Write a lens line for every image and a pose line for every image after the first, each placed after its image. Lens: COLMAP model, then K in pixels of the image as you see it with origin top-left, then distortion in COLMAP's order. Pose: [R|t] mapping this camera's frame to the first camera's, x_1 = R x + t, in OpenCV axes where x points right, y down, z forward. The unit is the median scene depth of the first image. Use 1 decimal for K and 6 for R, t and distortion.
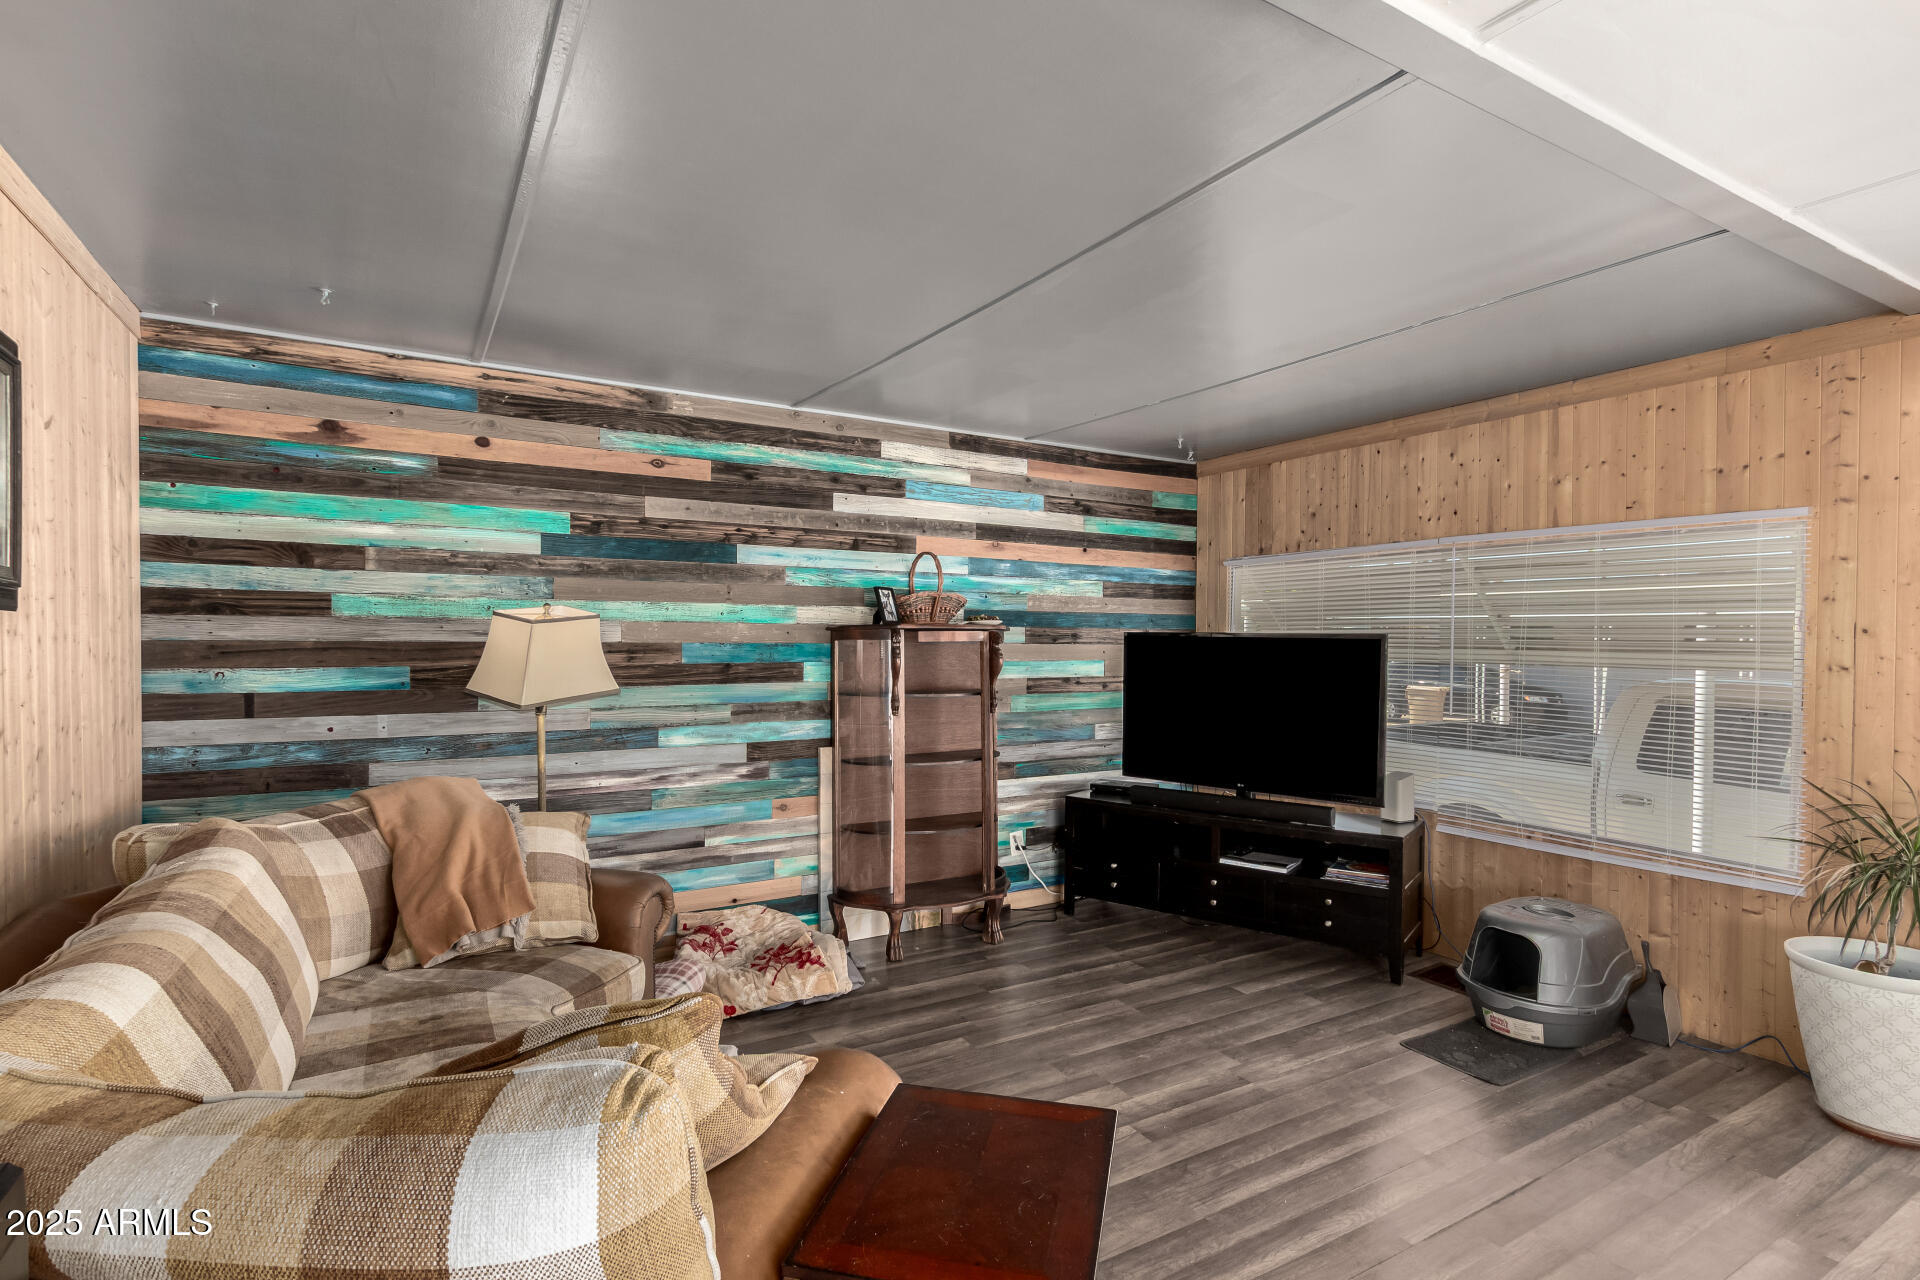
lens RADIAL K [[908.9, 0, 964.8], [0, 908.9, 621.3], [0, 0, 1]] dist [0.013257, -0.004991]
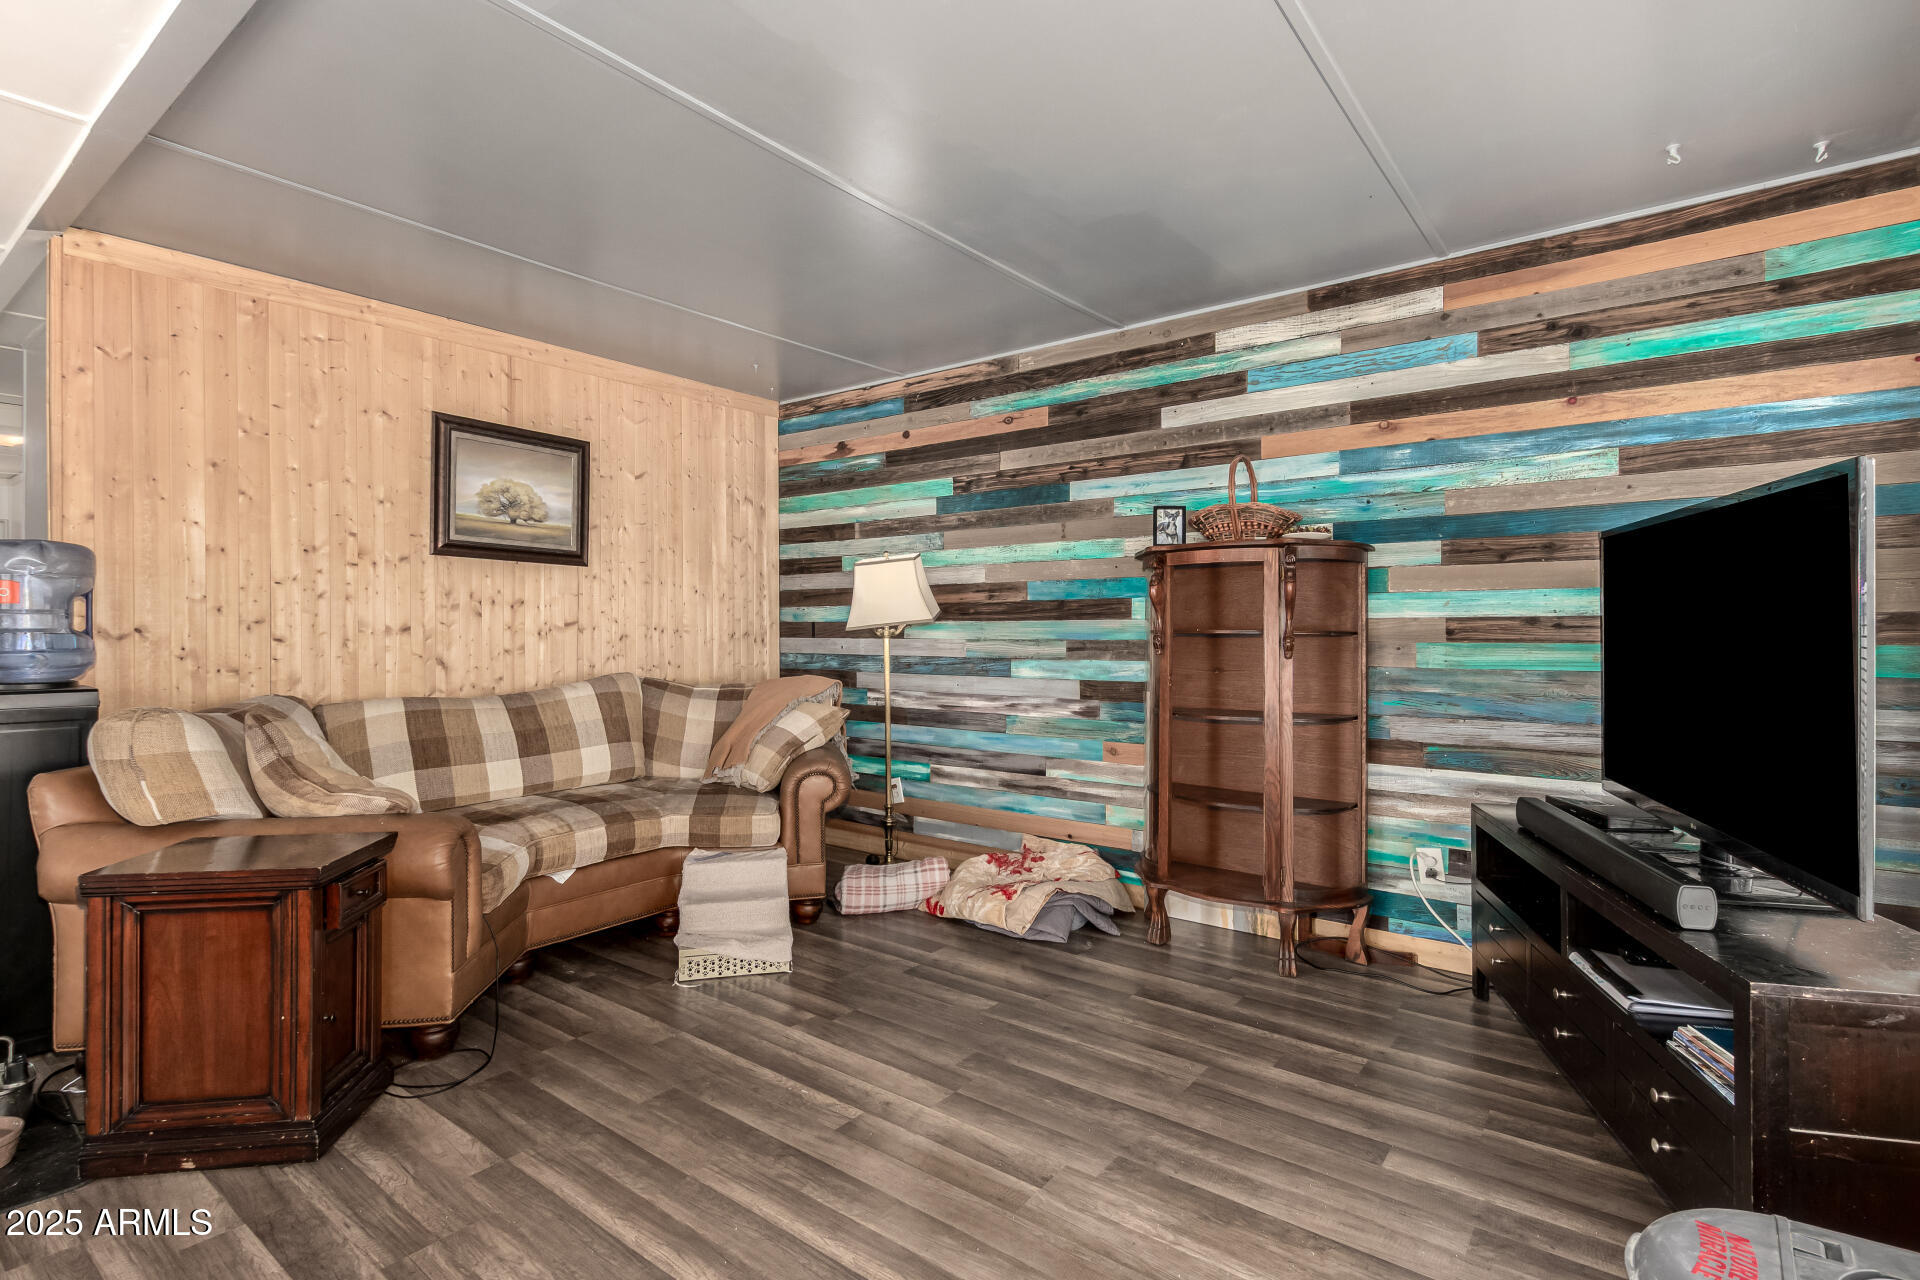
lens RADIAL K [[908.9, 0, 924.0], [0, 908.9, 595.2], [0, 0, 1]] dist [0.013257, -0.004991]
pose [[0.381799, -0.037967, -0.923465, 0.687717], [0.016863, 0.999276, -0.034112, 0.080920], [0.924092, -0.002549, 0.382163, 0.519584]]
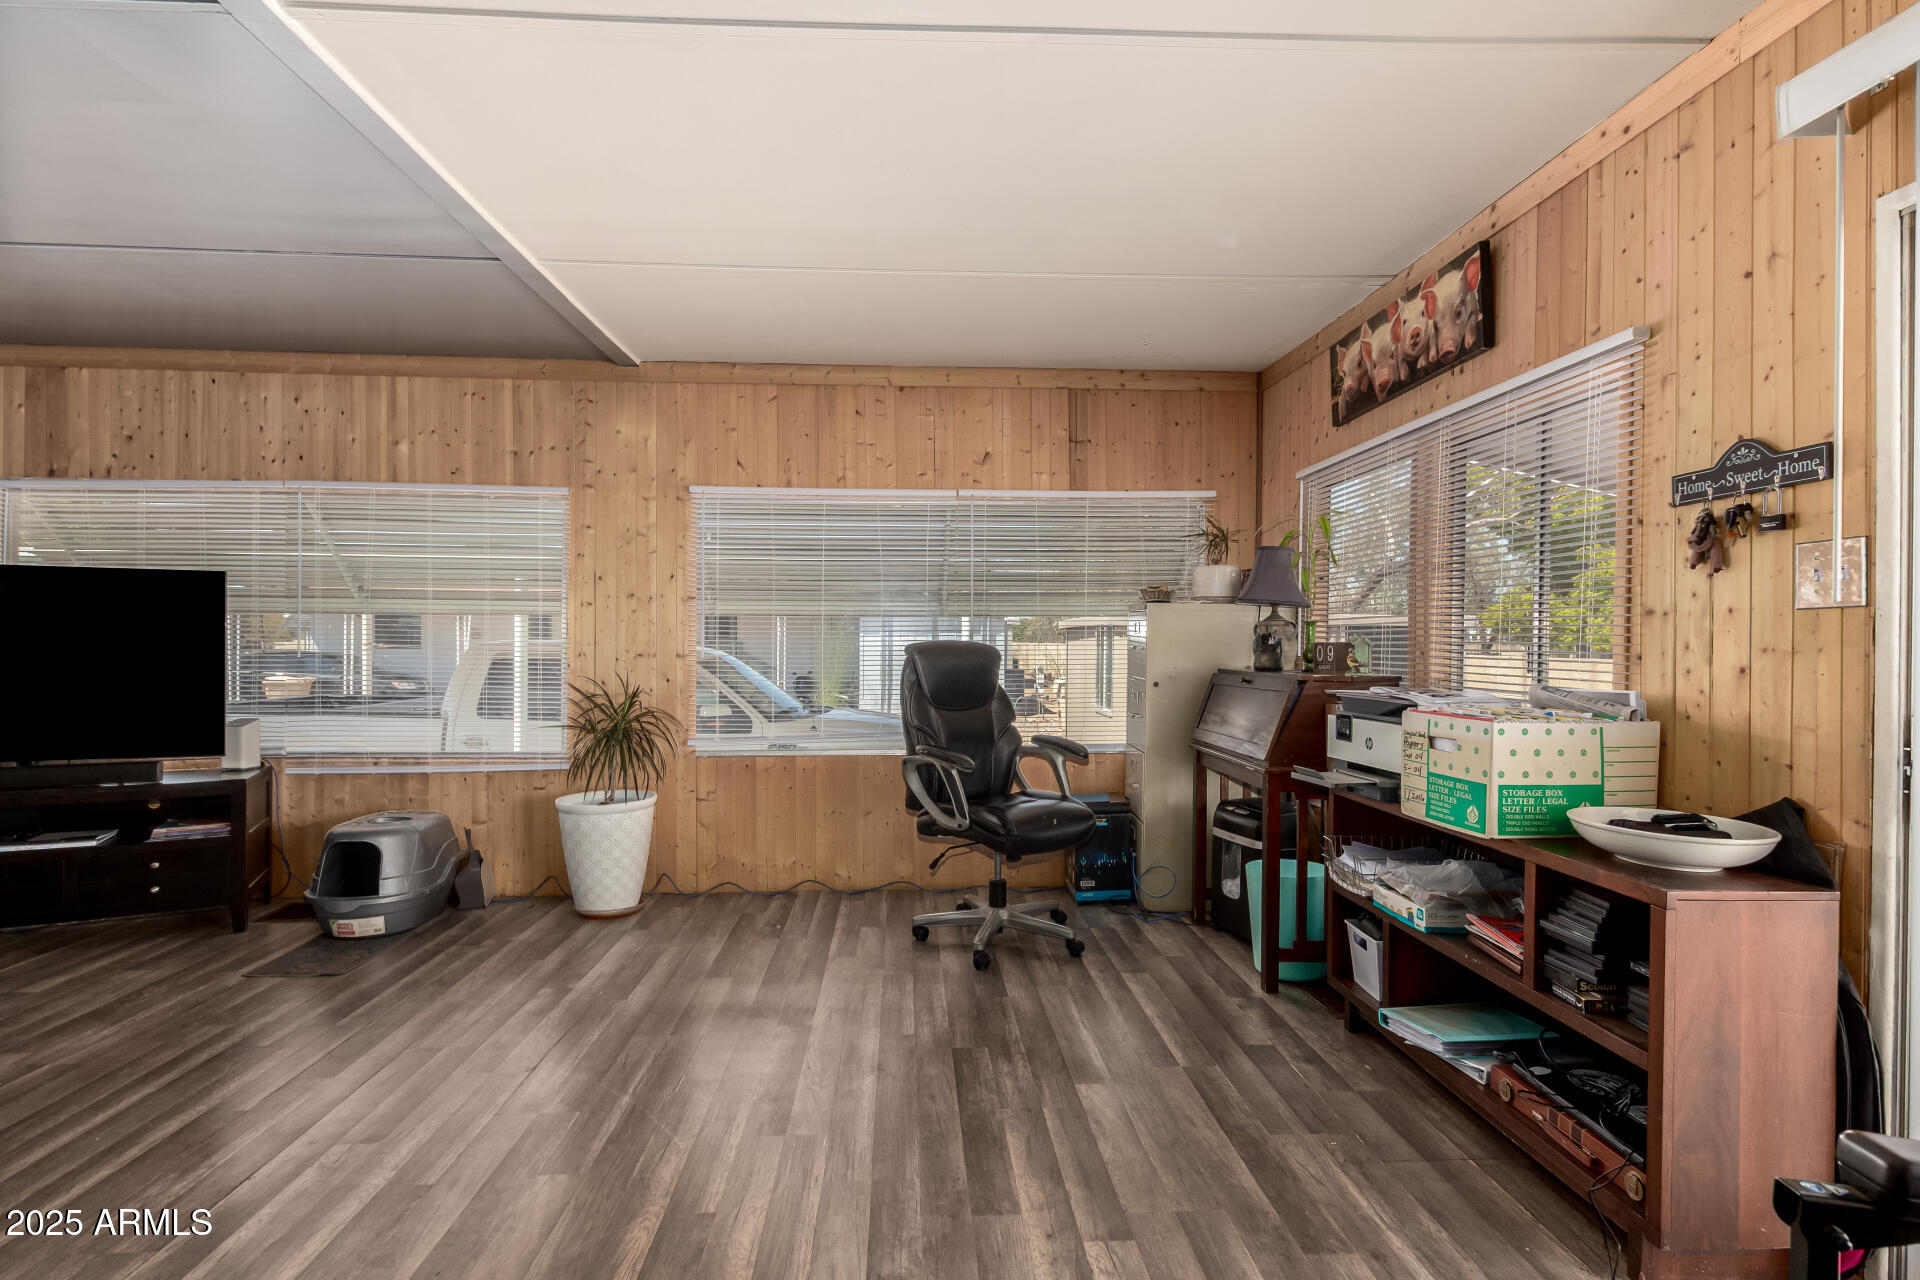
lens RADIAL K [[908.9, 0, 933.4], [0, 908.9, 644.8], [0, 0, 1]] dist [0.013257, -0.004991]
pose [[0.468114, -0.017748, 0.883490, -0.042834], [-0.009821, 0.999632, 0.025285, 0.055799], [-0.883613, -0.020513, 0.467768, -0.114976]]
